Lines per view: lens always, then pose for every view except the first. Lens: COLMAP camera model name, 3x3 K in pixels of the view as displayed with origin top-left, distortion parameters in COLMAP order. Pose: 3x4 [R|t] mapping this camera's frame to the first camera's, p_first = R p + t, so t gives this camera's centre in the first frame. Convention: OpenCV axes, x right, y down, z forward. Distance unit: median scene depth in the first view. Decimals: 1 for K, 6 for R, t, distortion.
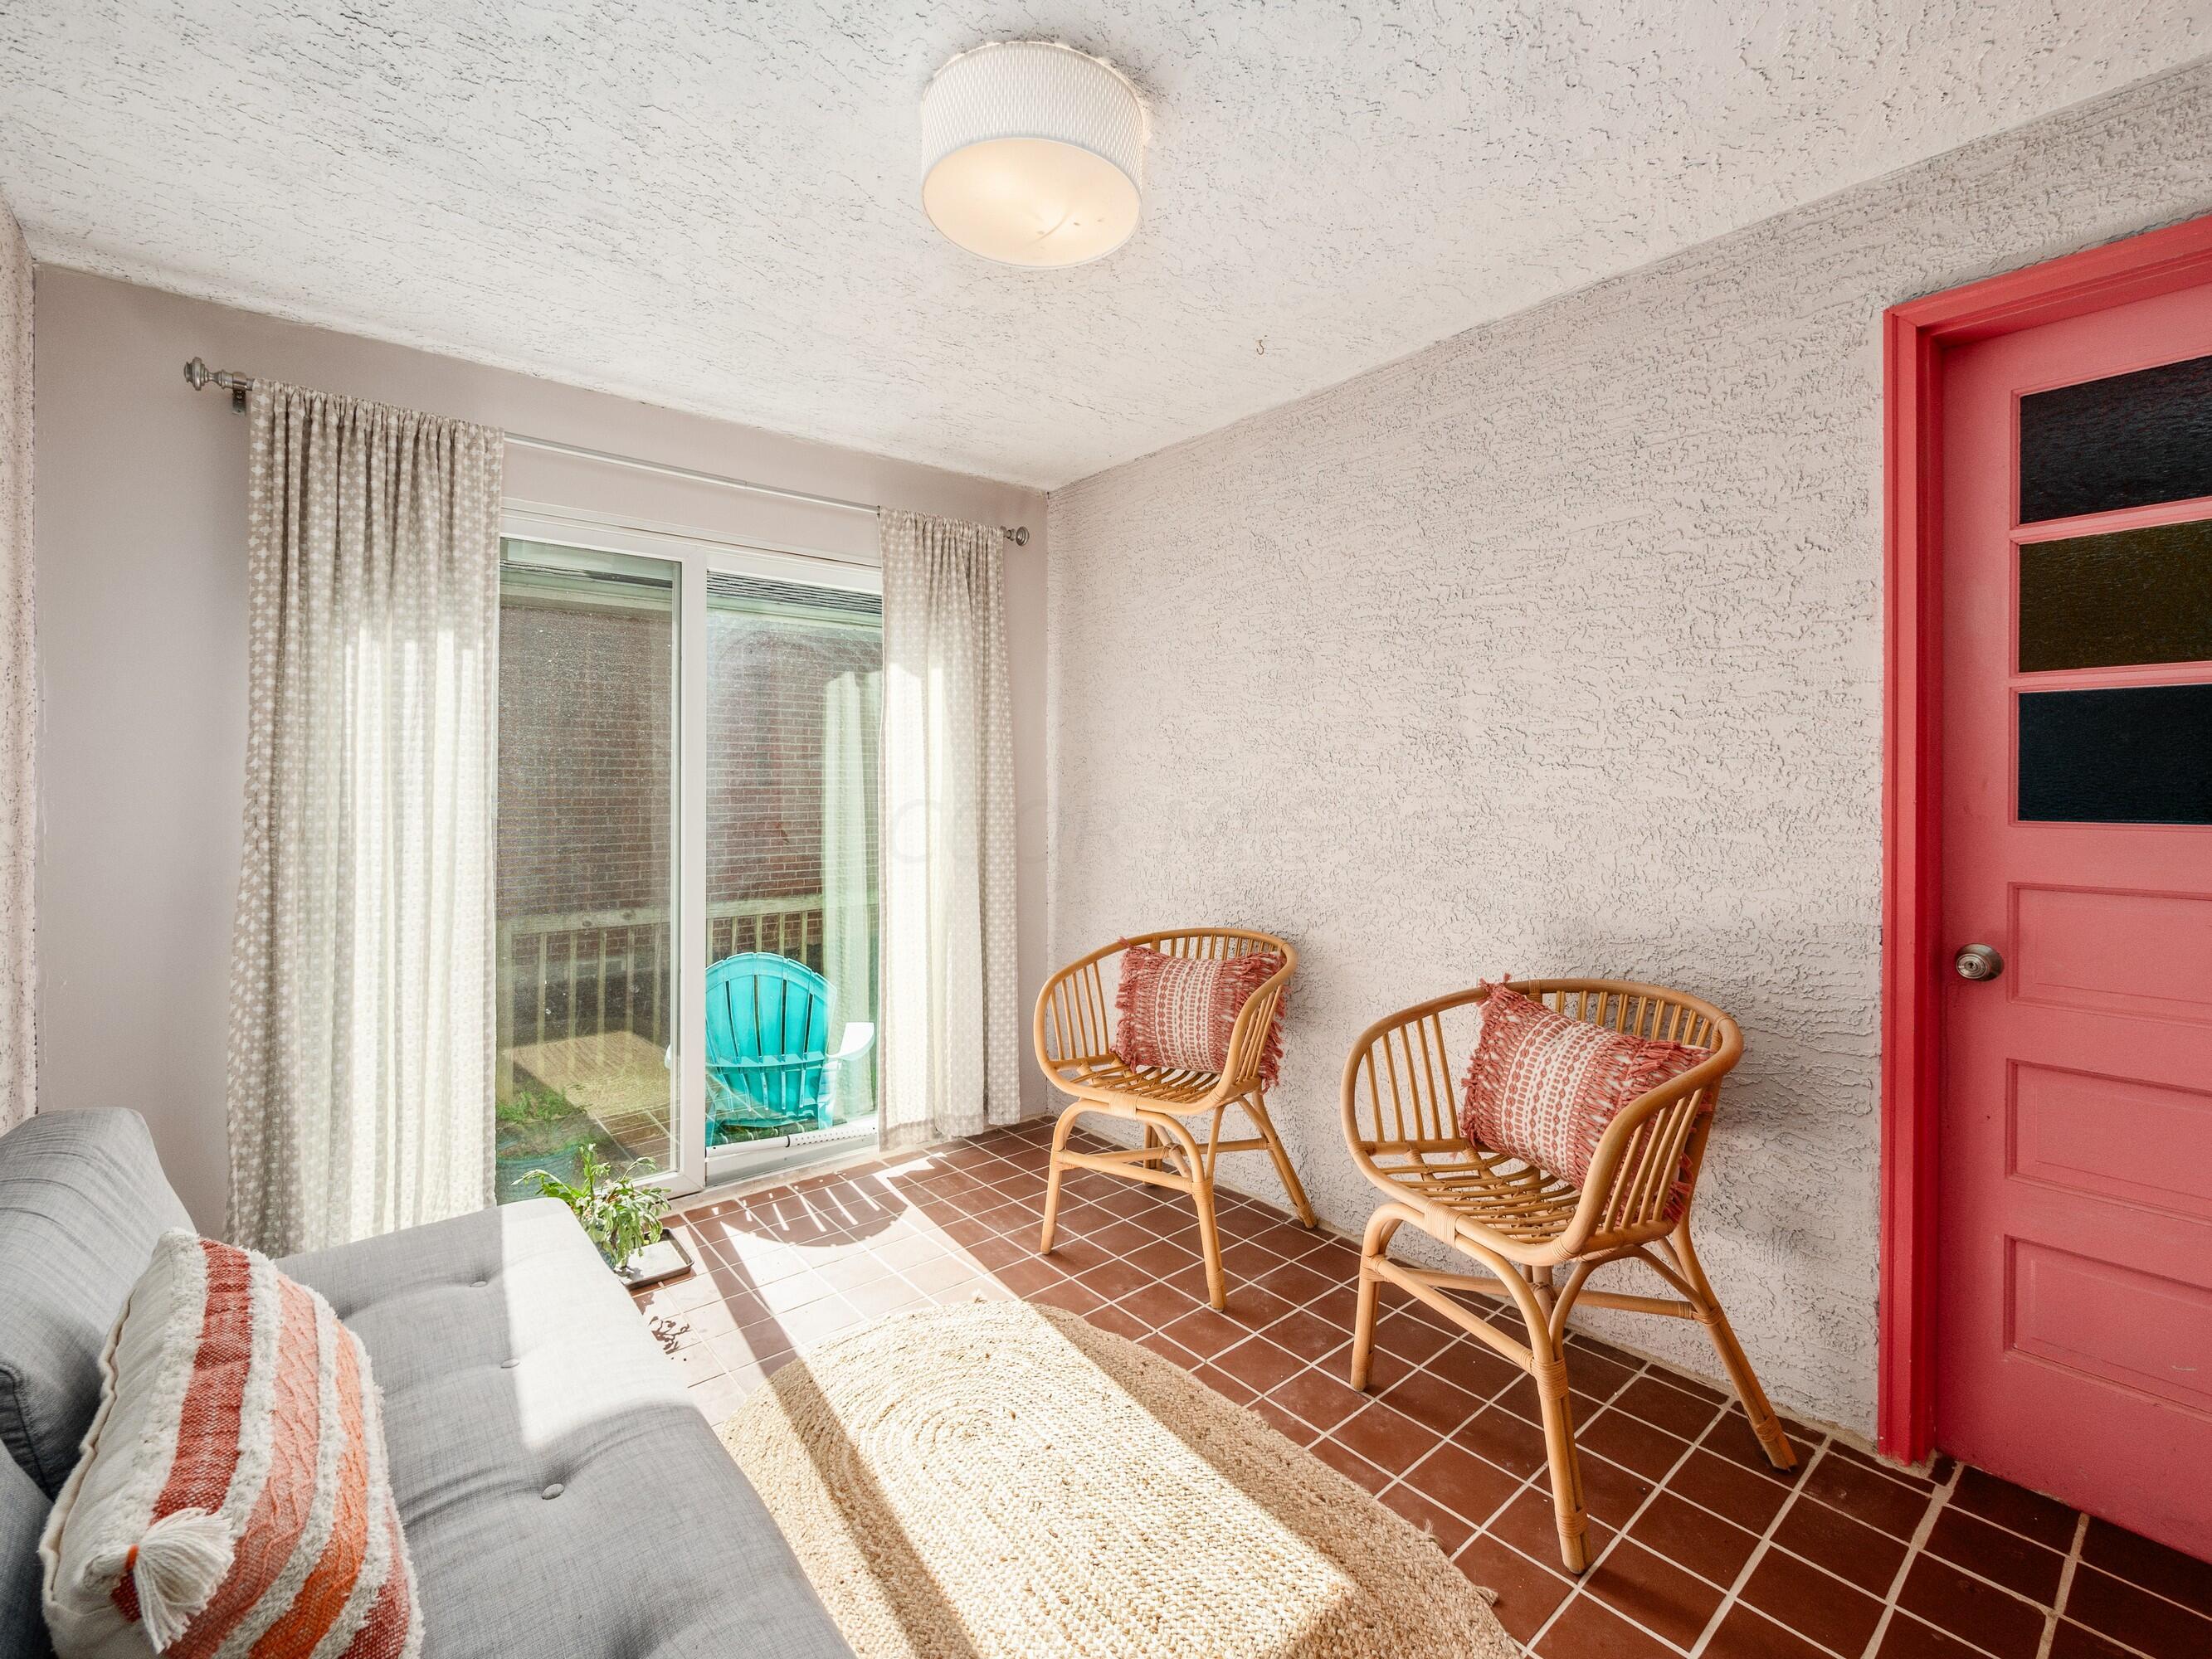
lens RADIAL K [[953.1, 0, 1099.2], [0, 953.1, 791.6], [0, 0, 1]] dist [-0.004470, 0.000513]
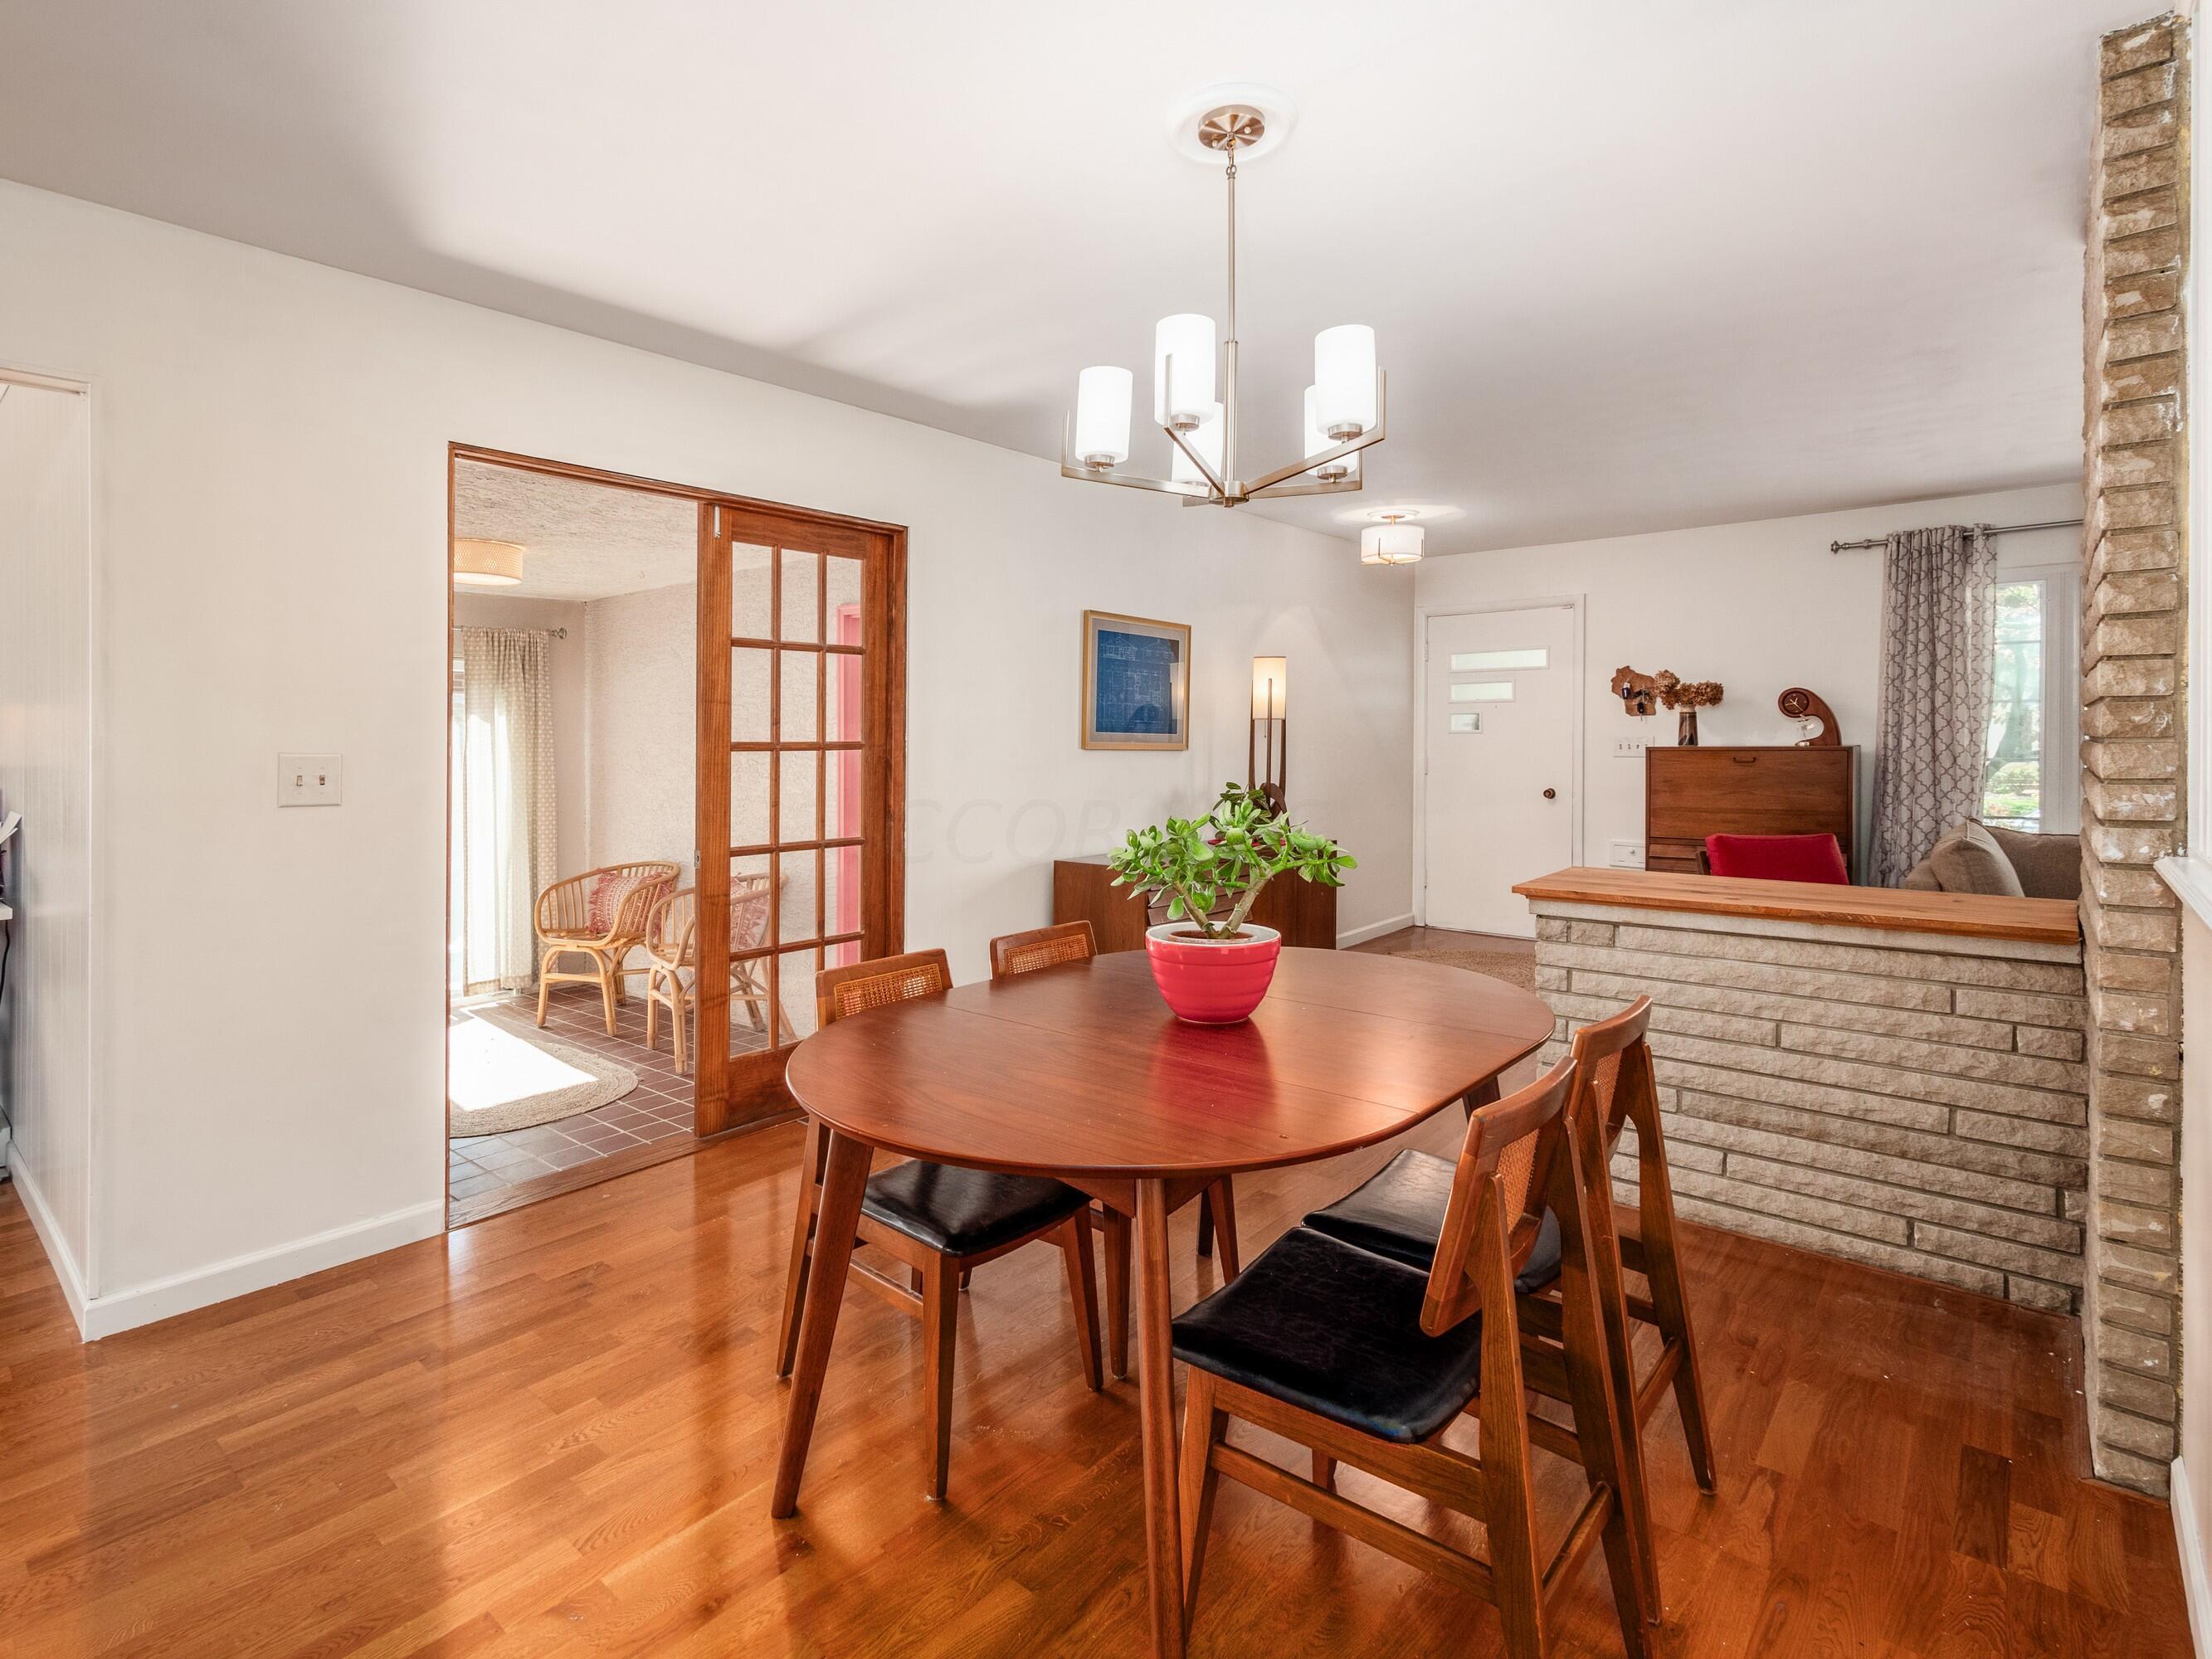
lens RADIAL K [[1106.0, 0, 1098.2], [0, 1106.0, 735.9], [0, 0, 1]] dist [0.000794, 0.000006]
pose [[0.986697, -0.010138, 0.162256, 0.572330], [0.011831, 0.999885, -0.009470, -0.063476], [-0.162141, 0.011263, 0.986703, -1.150447]]
